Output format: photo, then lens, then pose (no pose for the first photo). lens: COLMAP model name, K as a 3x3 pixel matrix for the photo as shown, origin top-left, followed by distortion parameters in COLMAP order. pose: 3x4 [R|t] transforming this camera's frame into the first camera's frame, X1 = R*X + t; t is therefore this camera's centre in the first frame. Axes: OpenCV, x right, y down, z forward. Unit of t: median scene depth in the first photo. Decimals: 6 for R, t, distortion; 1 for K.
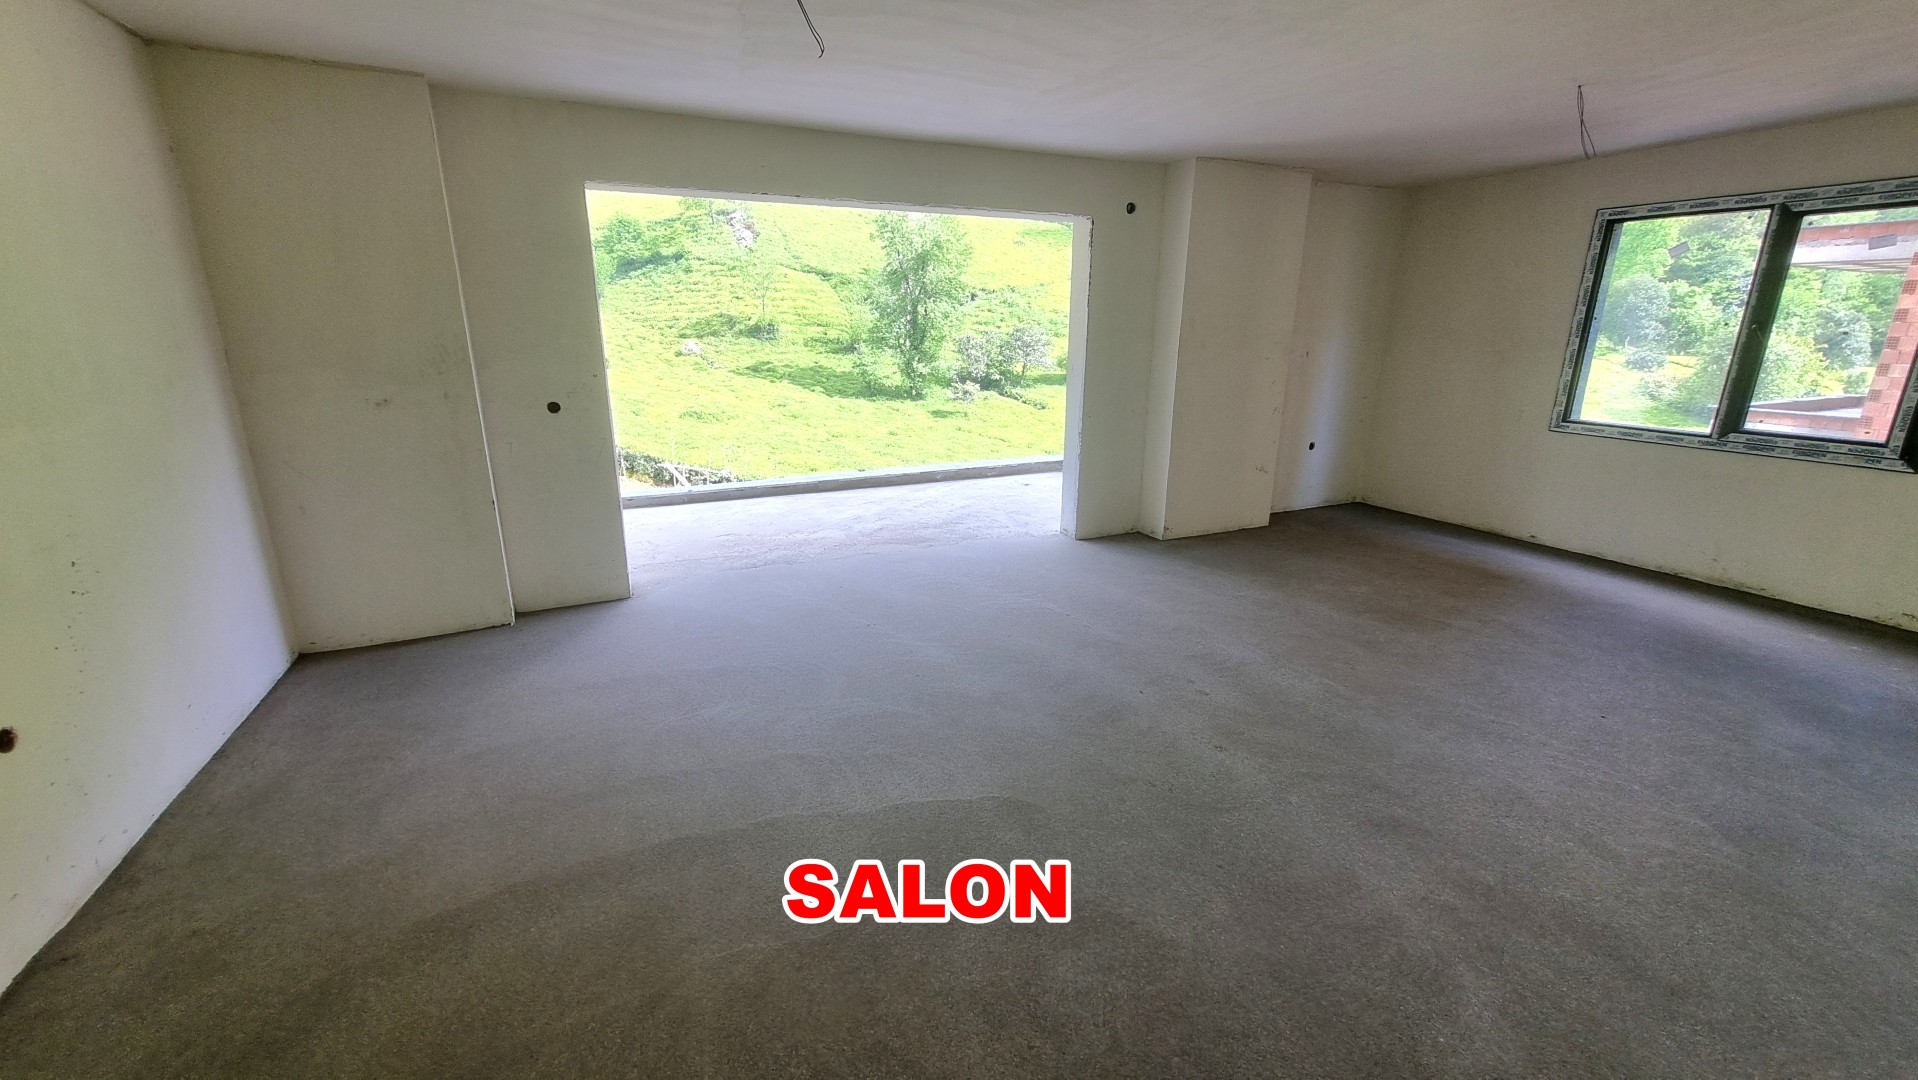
lens RADIAL K [[750.1, 0, 939.2], [0, 750.1, 528.0], [0, 0, 1]] dist [0.004483, -0.001043]
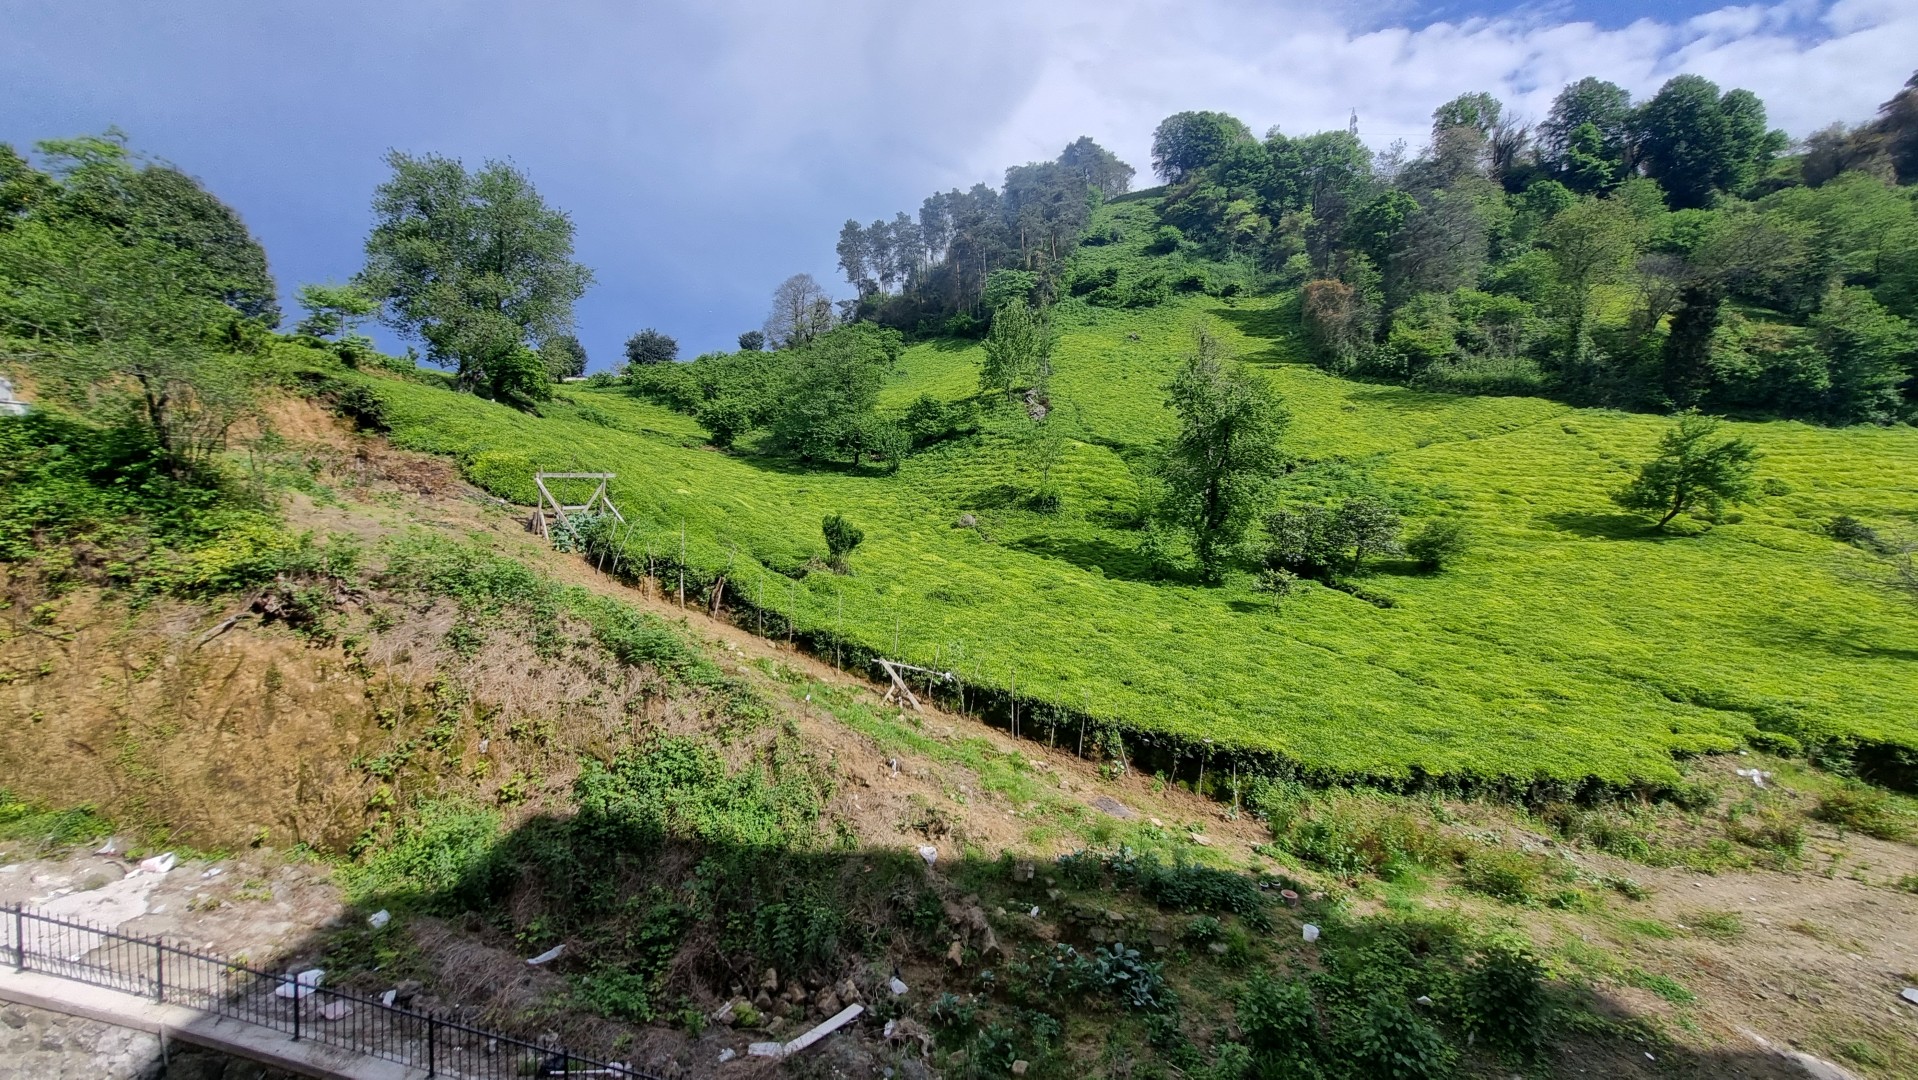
lens RADIAL K [[750.1, 0, 943.2], [0, 750.1, 524.8], [0, 0, 1]] dist [0.004483, -0.001043]
pose [[0.924722, 0.022990, -0.379949, 0.007231], [-0.107510, 0.973308, -0.202766, -0.033945], [0.365145, 0.228351, 0.902510, 0.114881]]
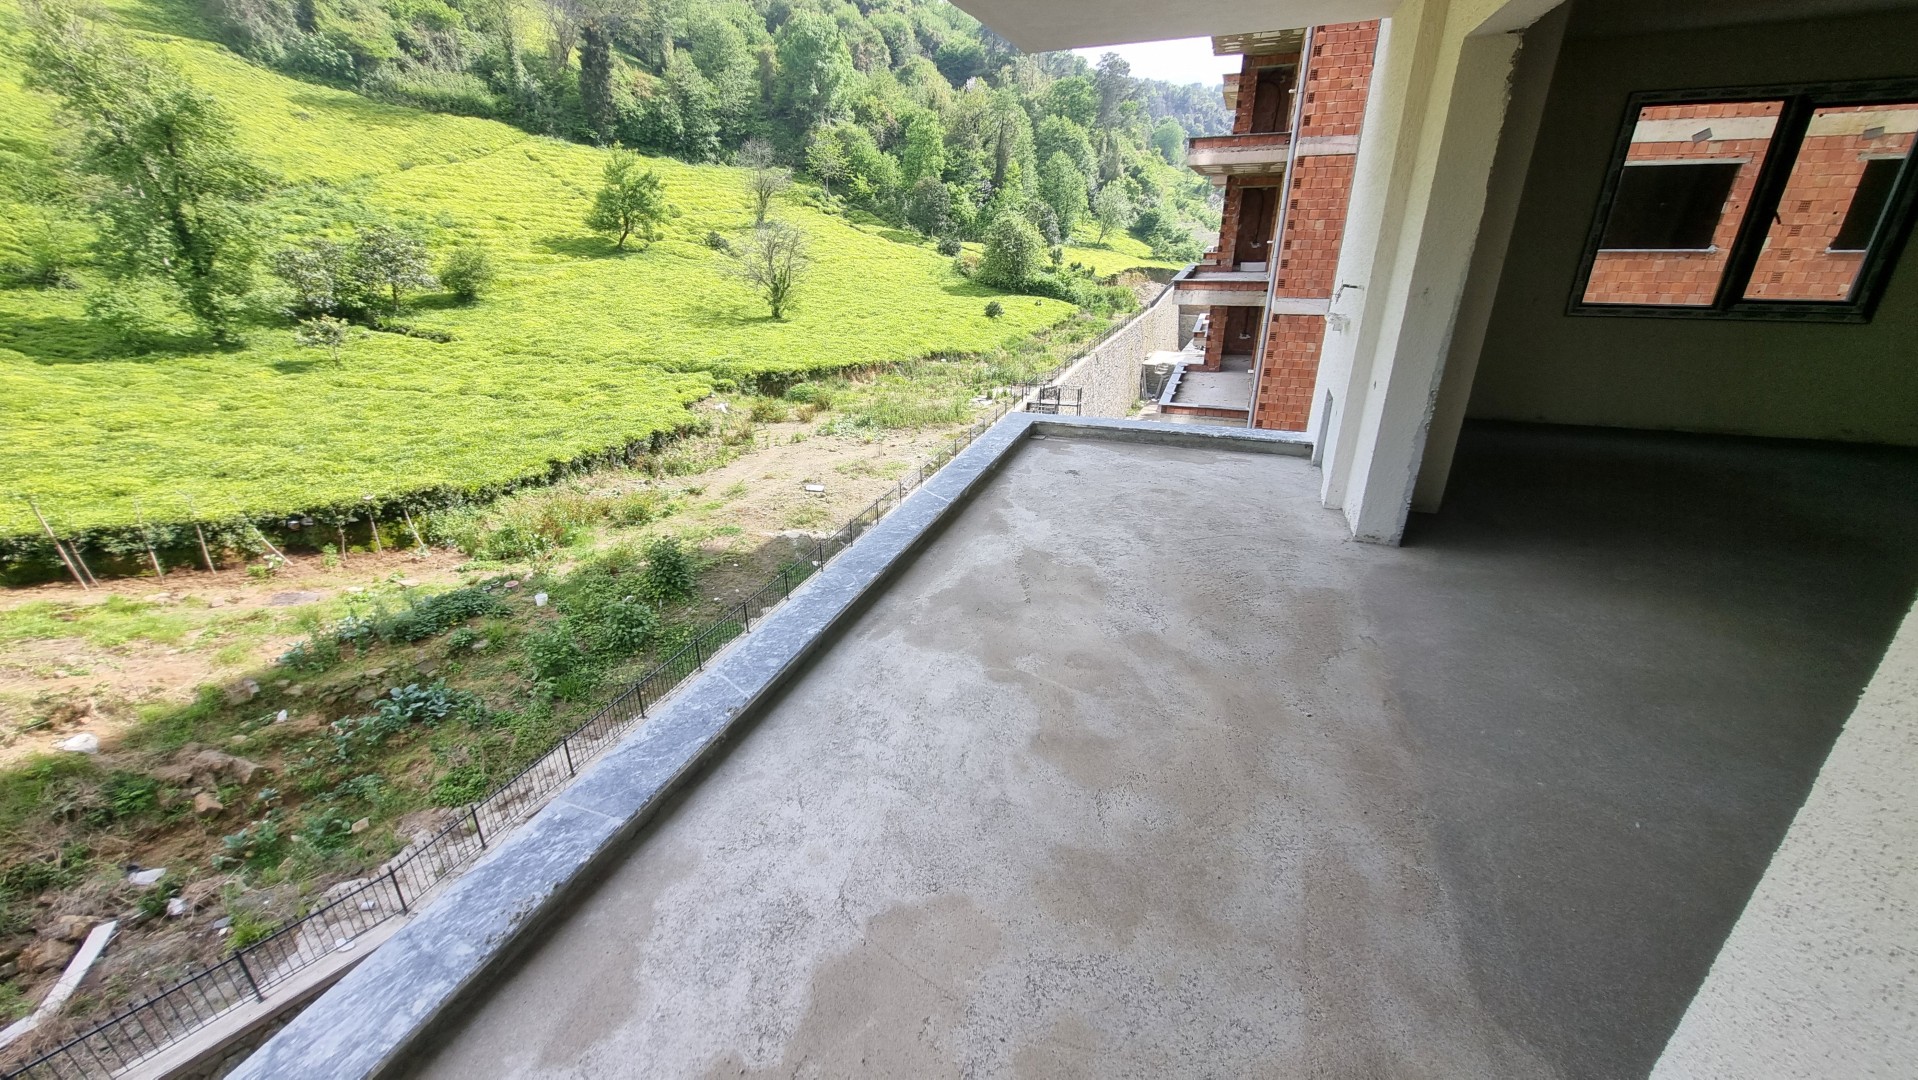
lens RADIAL K [[750.1, 0, 932.8], [0, 750.1, 521.8], [0, 0, 1]] dist [0.004483, -0.001043]
pose [[0.715413, -0.277808, 0.641098, -0.052053], [0.204420, 0.960630, 0.188155, -0.020794], [-0.668129, -0.003555, 0.744037, 0.072470]]
